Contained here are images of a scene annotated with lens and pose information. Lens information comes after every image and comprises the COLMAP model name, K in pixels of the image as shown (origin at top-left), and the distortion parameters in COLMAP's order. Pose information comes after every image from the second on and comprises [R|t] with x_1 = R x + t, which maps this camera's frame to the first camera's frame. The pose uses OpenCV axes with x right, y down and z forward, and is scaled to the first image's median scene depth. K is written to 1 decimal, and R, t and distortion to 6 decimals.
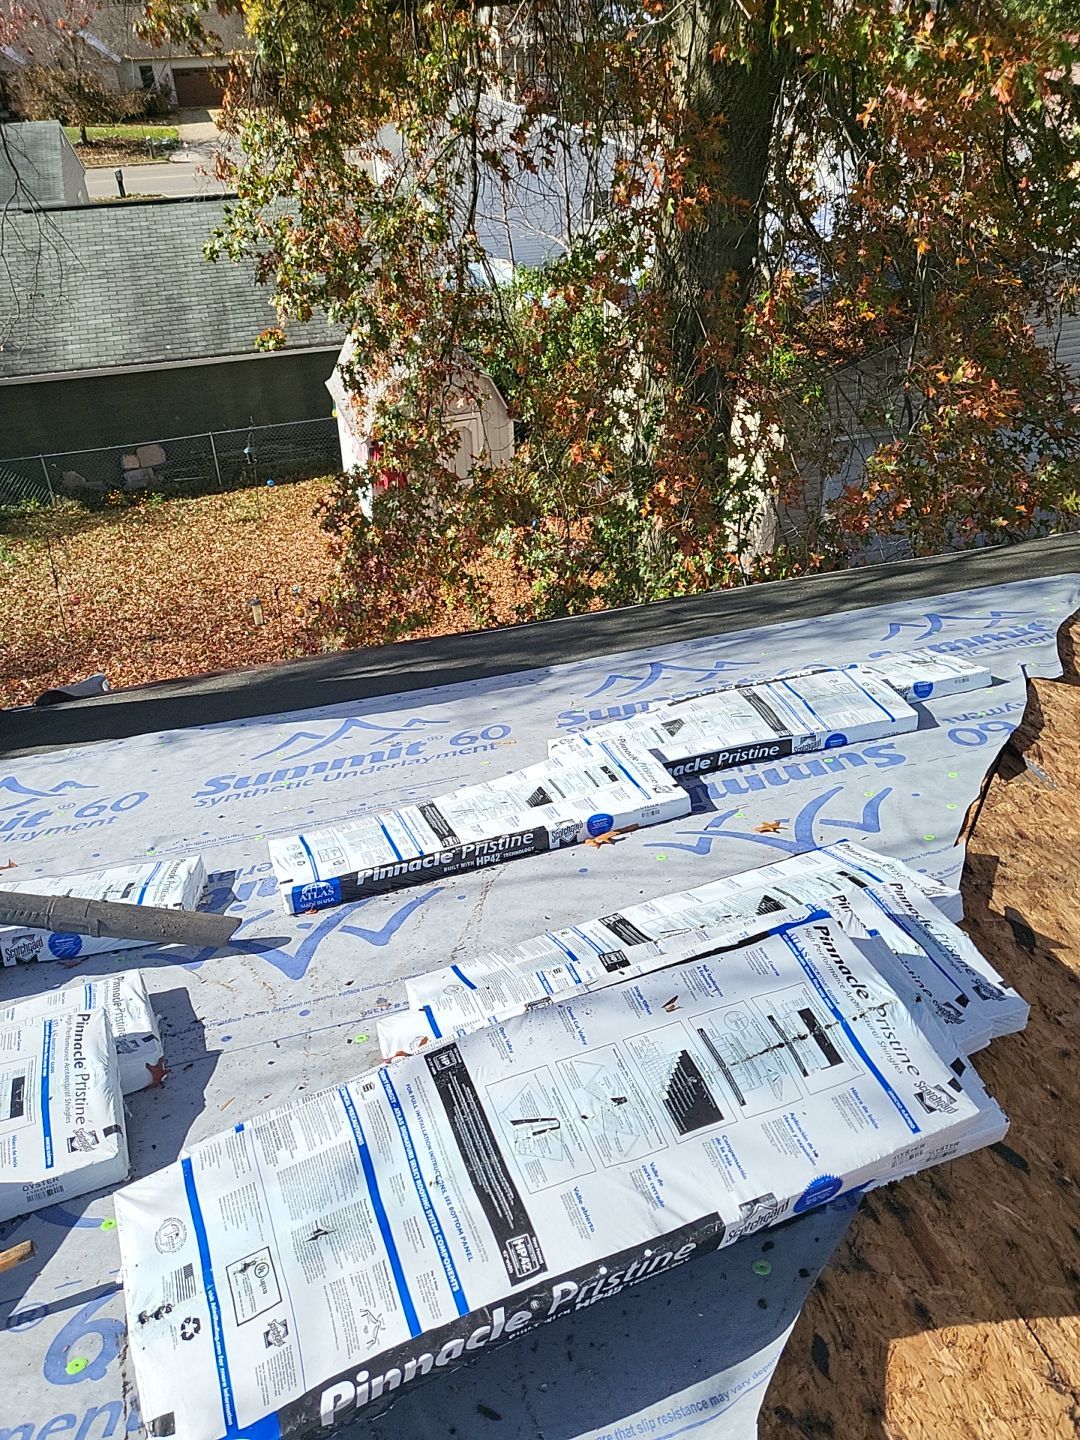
lens RADIAL K [[1030.1, 0, 507.5], [0, 1030.1, 722.8], [0, 0, 1]] dist [0.002906, 0.033004]
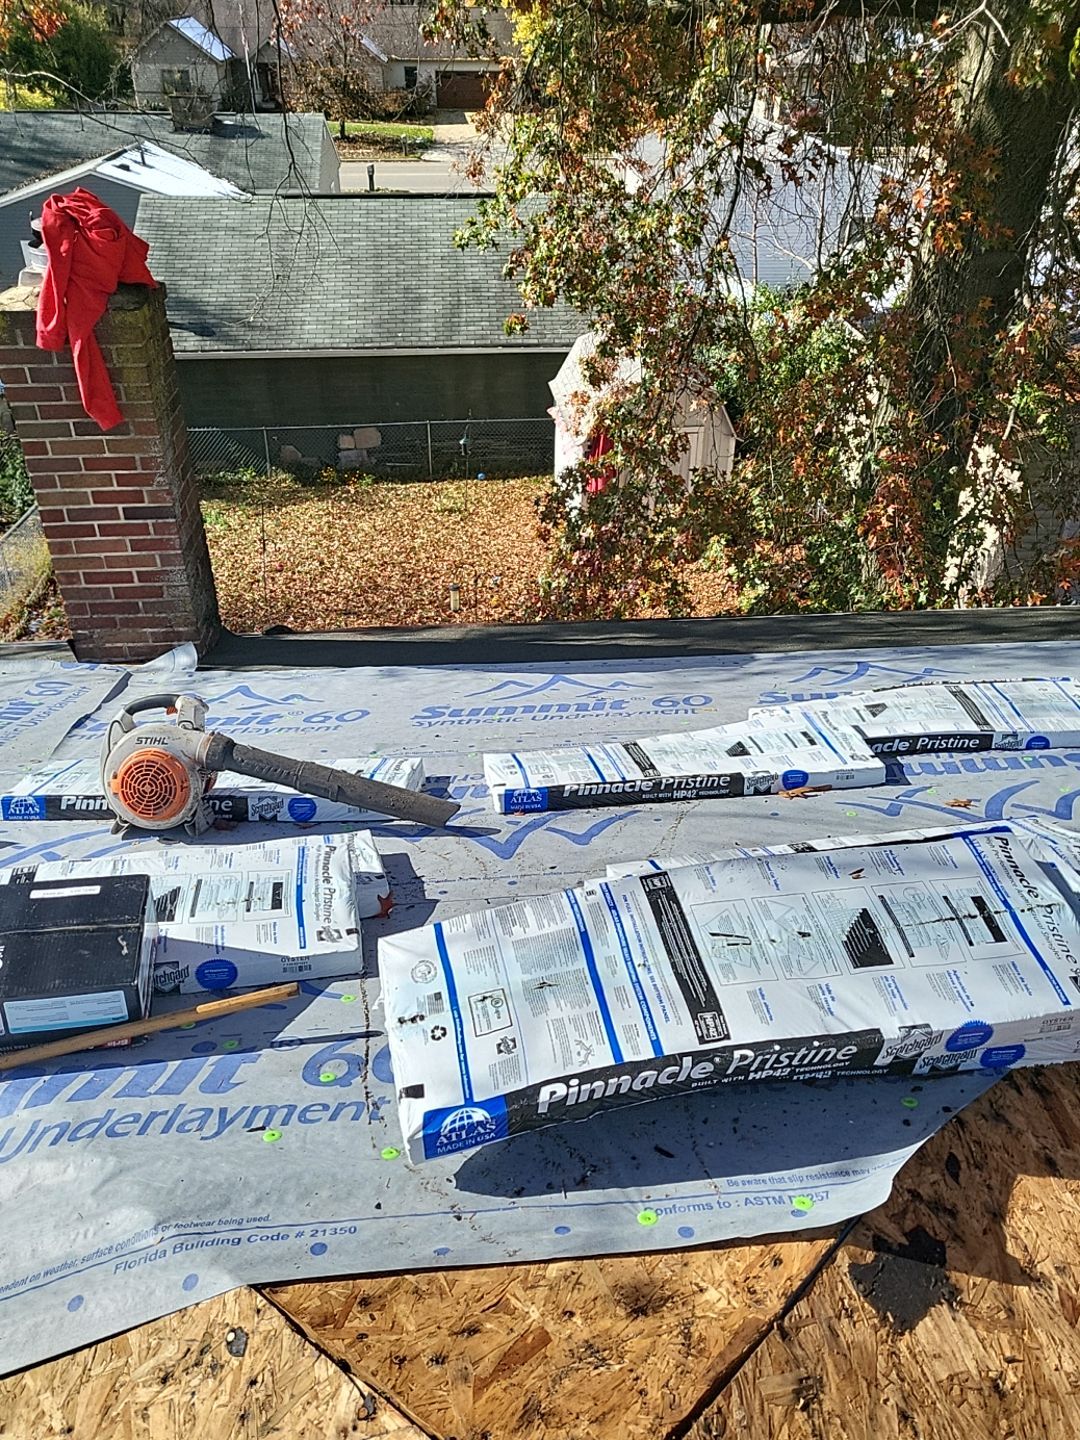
lens RADIAL K [[1096.6, 0, 534.0], [0, 1096.6, 718.9], [0, 0, 1]] dist [-0.028696, 0.081947]
pose [[0.981752, 0.135938, -0.132979, -0.032345], [-0.140784, 0.989653, -0.027703, 0.109284], [0.127837, 0.045918, 0.990732, -0.149918]]
